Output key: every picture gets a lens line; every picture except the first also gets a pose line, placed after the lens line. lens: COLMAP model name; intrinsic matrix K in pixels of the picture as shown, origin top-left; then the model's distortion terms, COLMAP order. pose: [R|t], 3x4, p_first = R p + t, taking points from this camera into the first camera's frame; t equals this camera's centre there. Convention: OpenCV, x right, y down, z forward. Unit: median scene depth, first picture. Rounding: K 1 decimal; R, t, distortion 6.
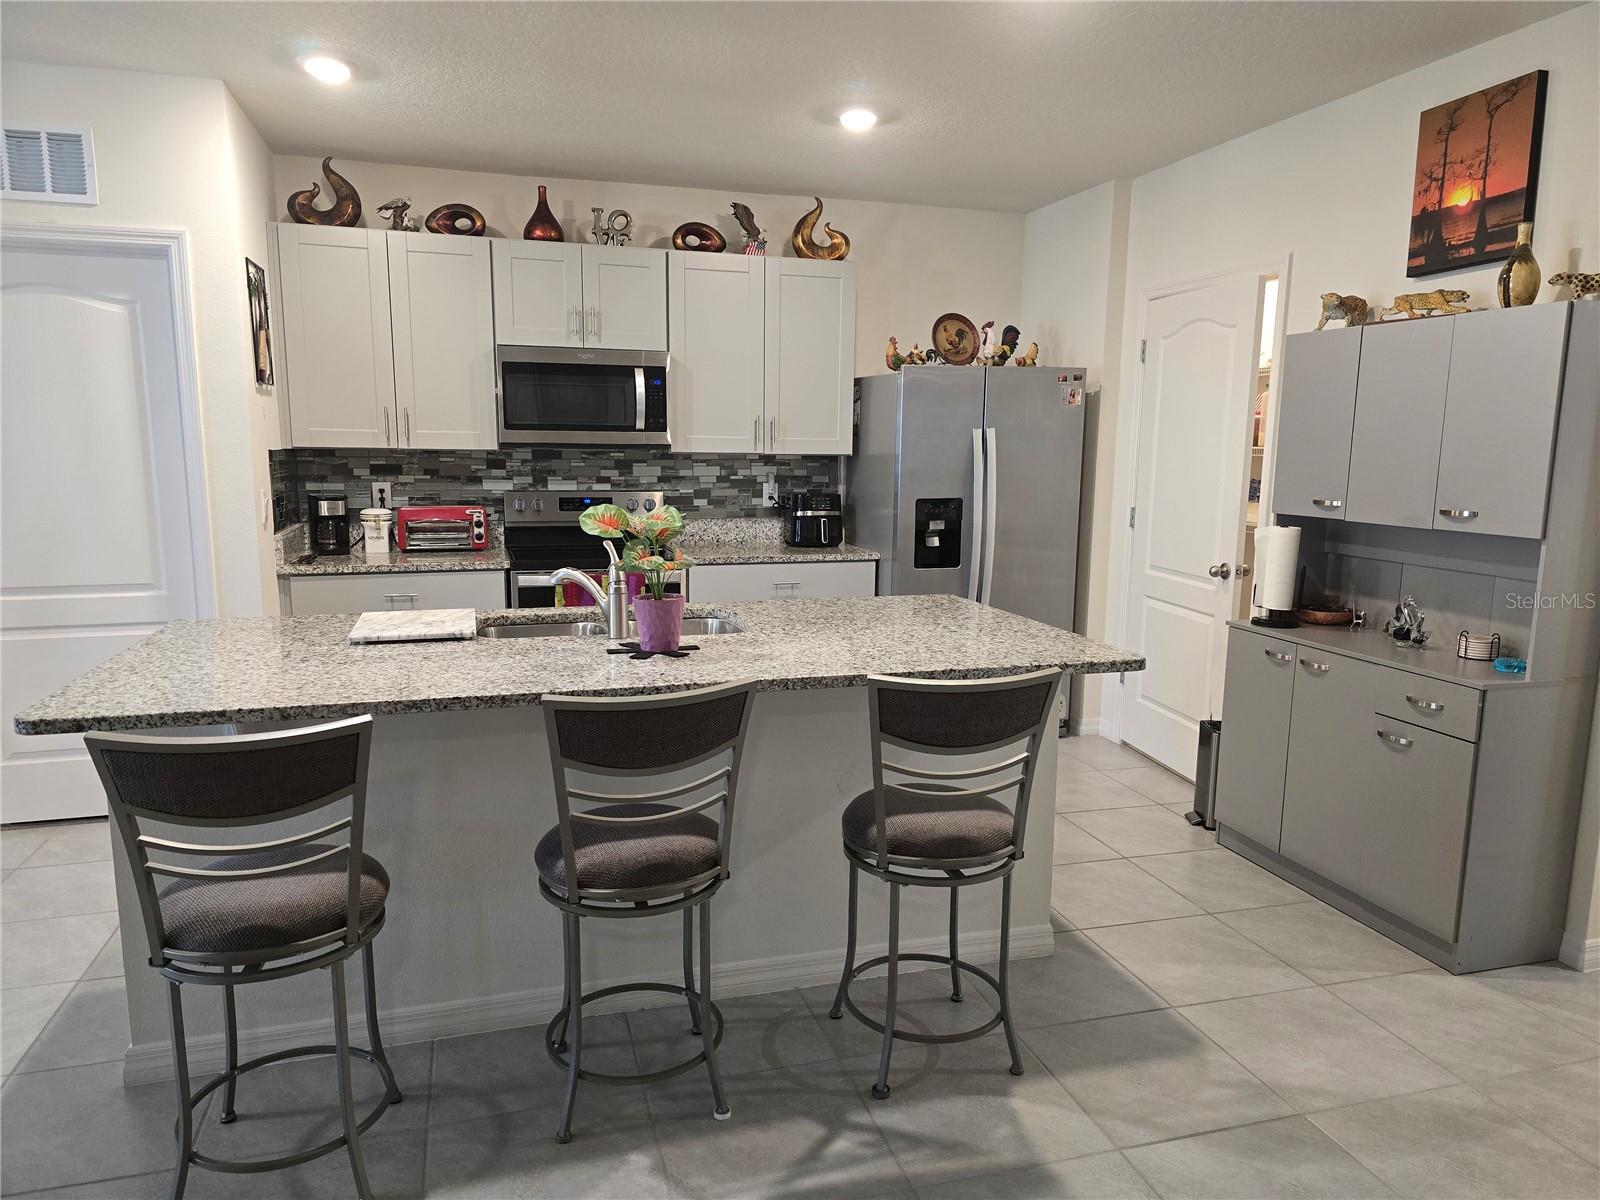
lens RADIAL K [[1070.3, 0, 792.8], [0, 1070.3, 604.7], [0, 0, 1]] dist [0.072970, -0.072409]
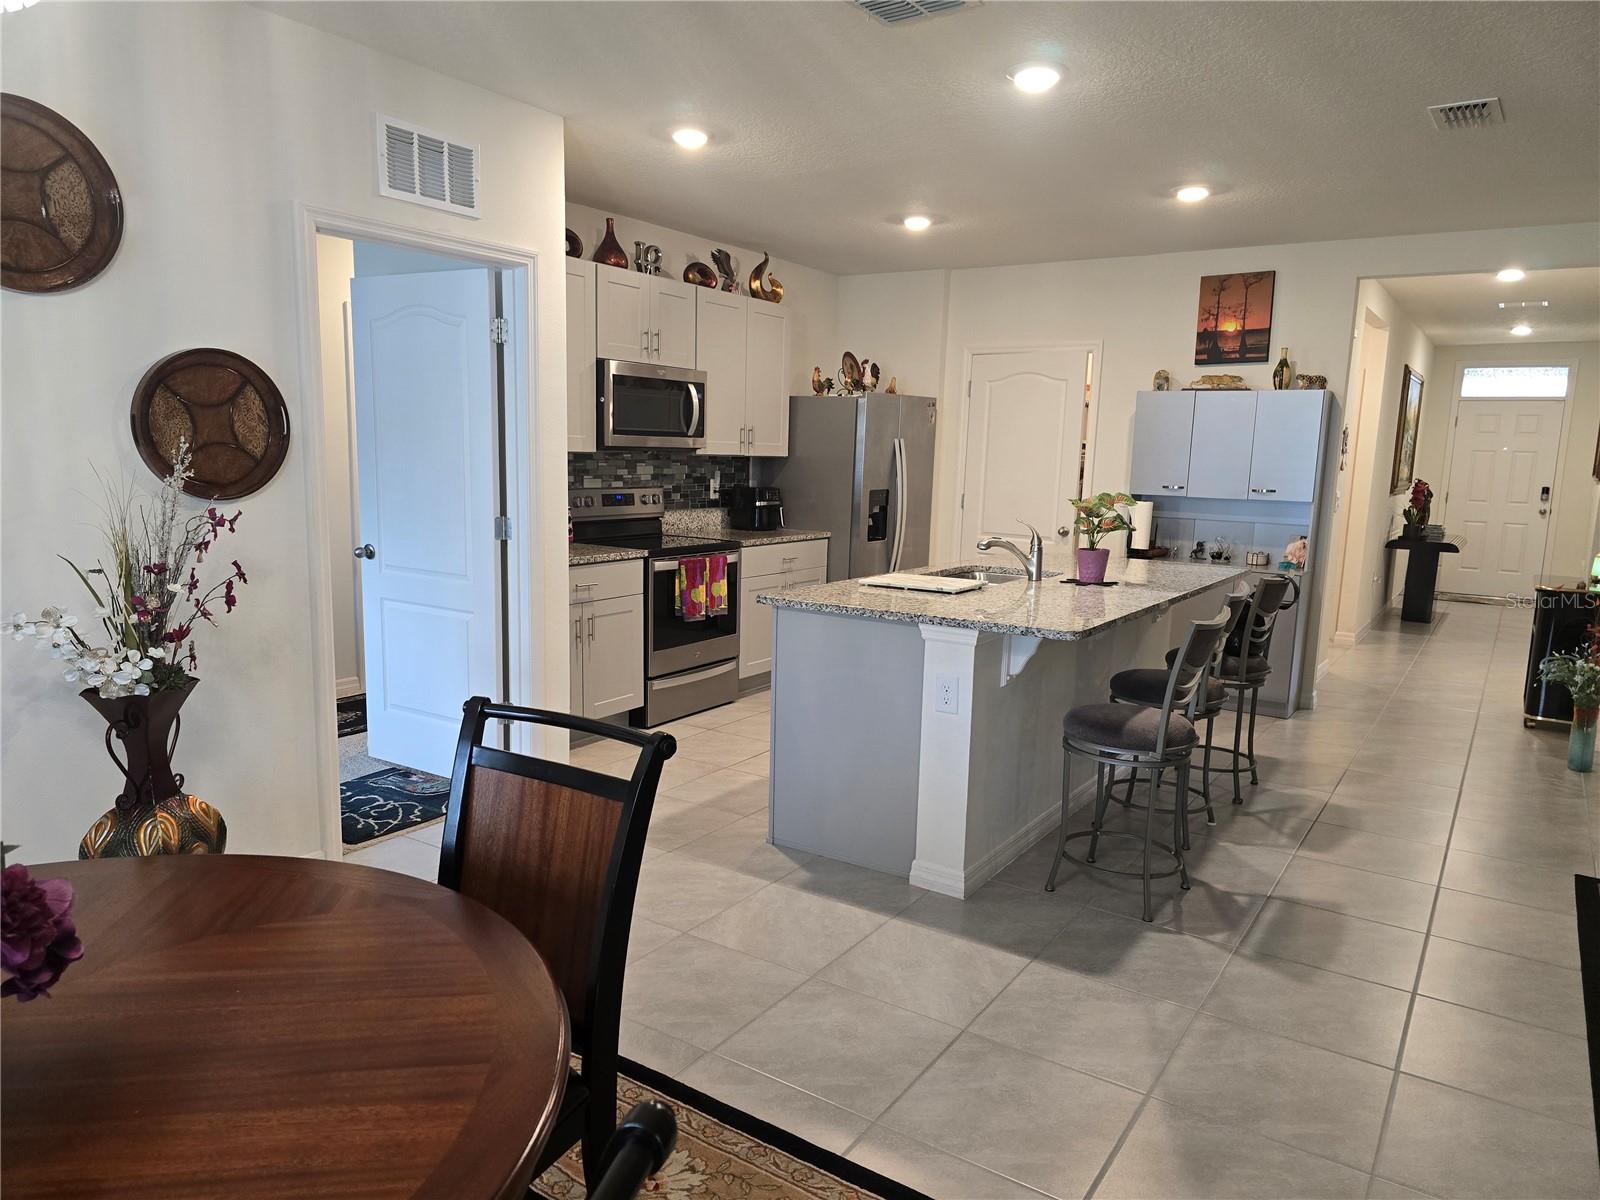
lens RADIAL K [[1070.3, 0, 792.8], [0, 1070.3, 604.7], [0, 0, 1]] dist [0.072970, -0.072409]
pose [[0.767625, -0.085125, 0.635220, -0.840159], [0.079931, 0.996117, 0.036896, -0.011530], [-0.635895, 0.022451, 0.771449, 0.016330]]
